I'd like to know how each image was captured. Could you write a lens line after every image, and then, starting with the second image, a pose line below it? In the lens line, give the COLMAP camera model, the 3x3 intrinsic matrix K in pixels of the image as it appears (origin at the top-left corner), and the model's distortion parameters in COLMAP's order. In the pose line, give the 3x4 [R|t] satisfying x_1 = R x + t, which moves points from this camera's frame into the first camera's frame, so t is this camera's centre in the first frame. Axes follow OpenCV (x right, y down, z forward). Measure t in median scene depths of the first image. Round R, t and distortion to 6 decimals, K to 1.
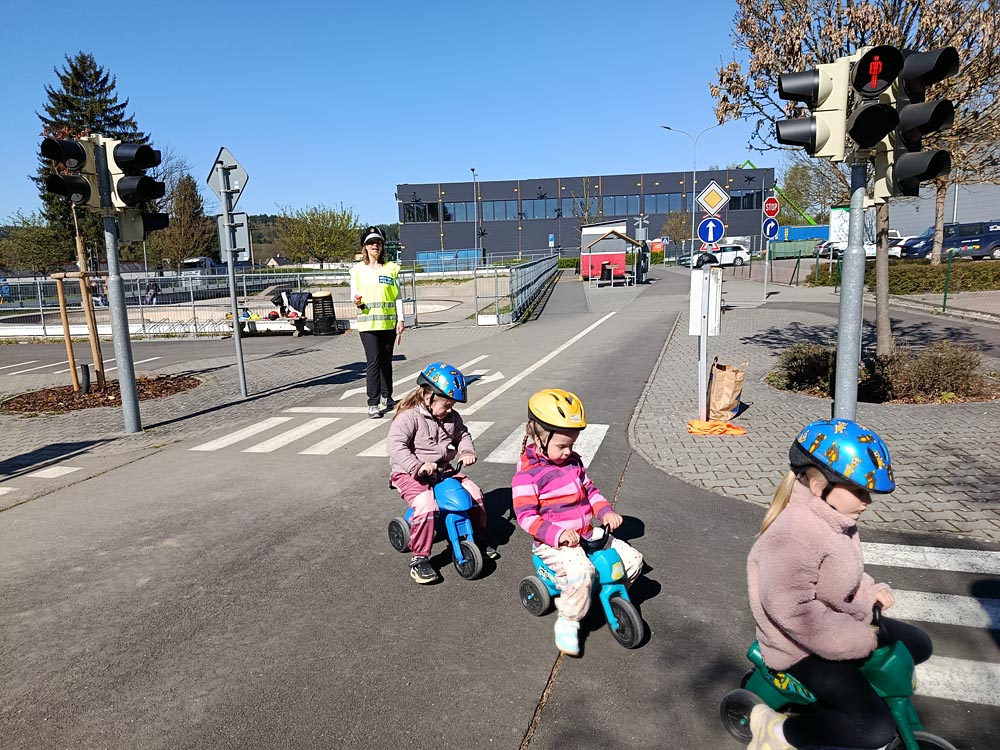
lens RADIAL K [[690.4, 0, 498.9], [0, 690.4, 379.3], [0, 0, 1]] dist [0.049095, -0.062166]
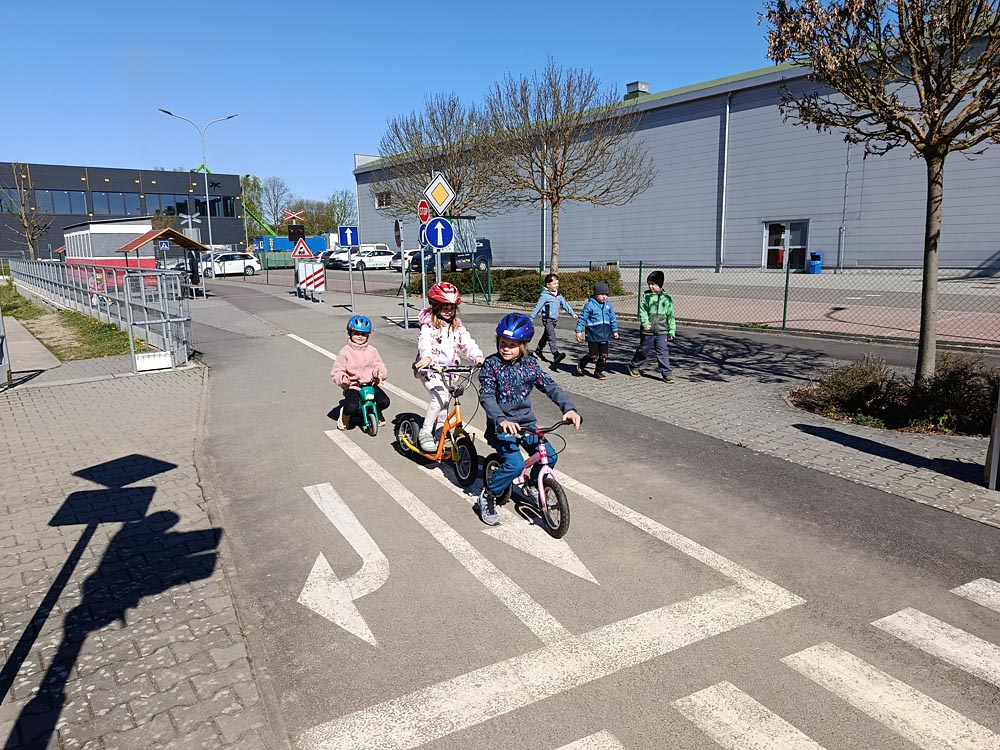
lens RADIAL K [[688.3, 0, 498.3], [0, 688.3, 378.9], [0, 0, 1]] dist [0.085400, -0.126615]
pose [[0.723700, -0.100177, 0.682805, -0.220066], [0.110222, 0.993486, 0.028935, -0.057464], [-0.681256, 0.054320, 0.730027, 0.362239]]
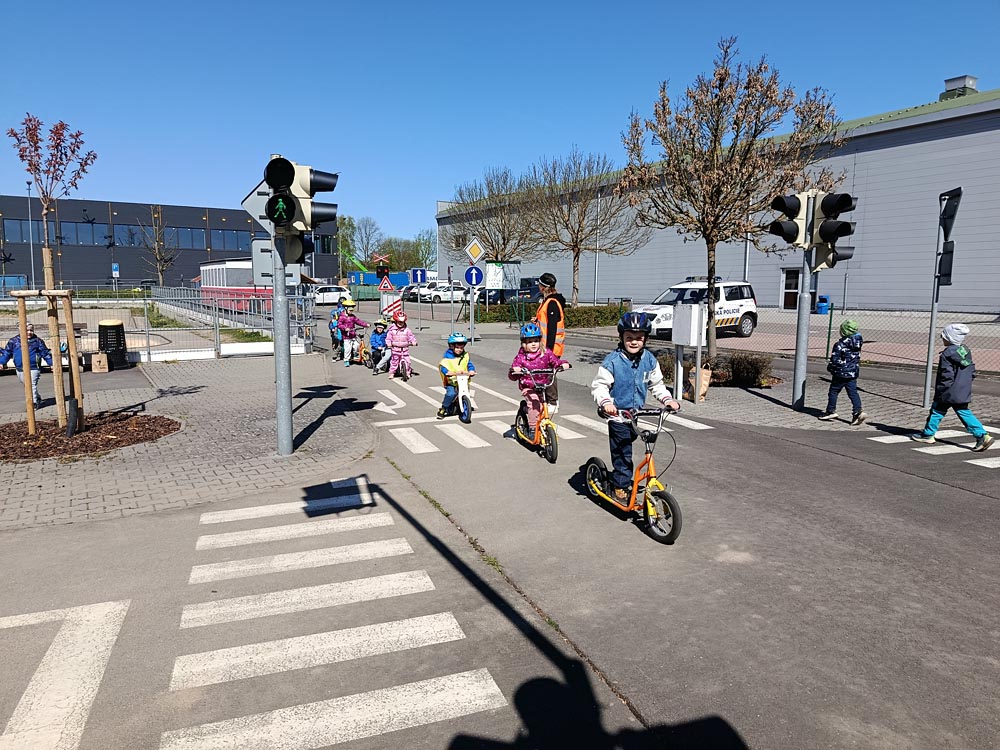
lens RADIAL K [[688.3, 0, 498.3], [0, 688.3, 378.9], [0, 0, 1]] dist [0.085400, -0.126615]
pose [[0.797629, -0.037849, 0.601959, -0.401883], [0.071705, 0.996902, -0.032331, 0.010925], [-0.598870, 0.068951, 0.797872, 0.010988]]
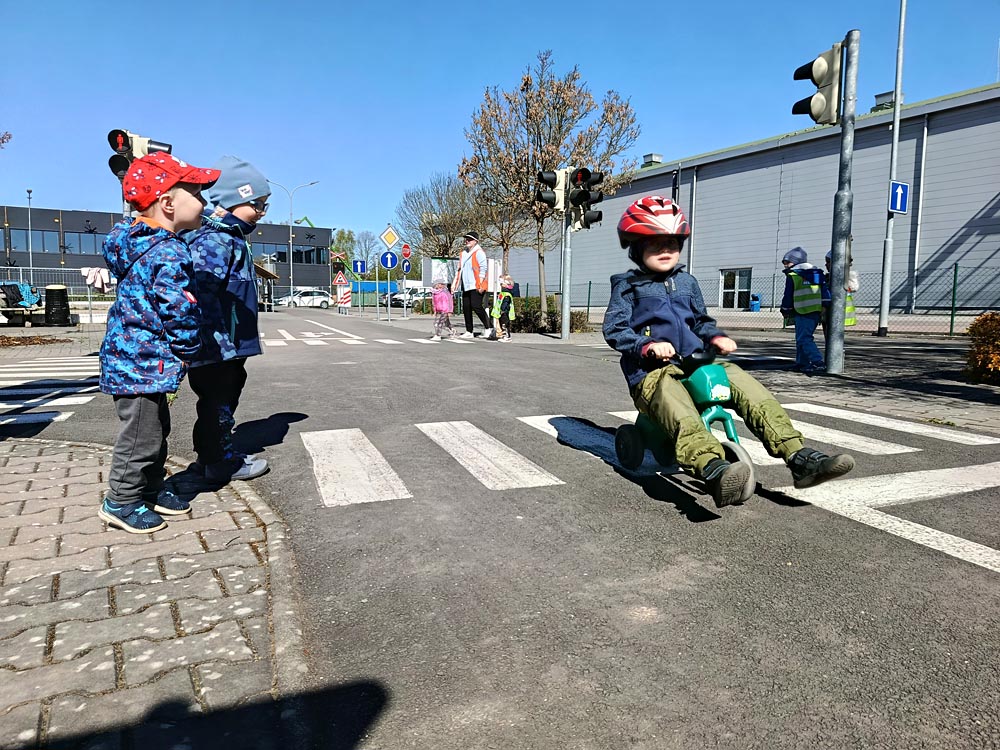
lens RADIAL K [[688.3, 0, 498.3], [0, 688.3, 378.9], [0, 0, 1]] dist [0.085400, -0.126615]
pose [[0.805021, -0.019064, 0.592940, -0.346319], [0.065693, 0.996201, -0.057161, 0.118487], [-0.589598, 0.084968, 0.803216, -0.226472]]
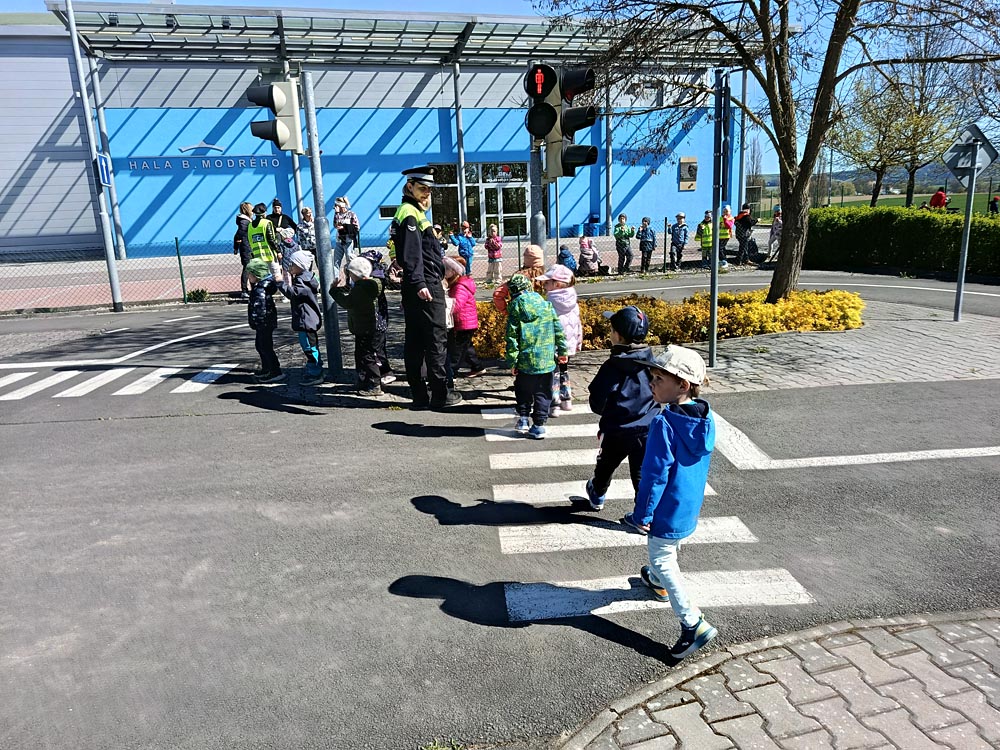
lens RADIAL K [[688.3, 0, 498.3], [0, 688.3, 378.9], [0, 0, 1]] dist [0.085400, -0.126615]
pose [[-0.356312, -0.168562, 0.919037, -0.425525], [0.213080, 0.943016, 0.255572, 0.011723], [-0.909746, 0.286892, -0.300091, 0.023781]]
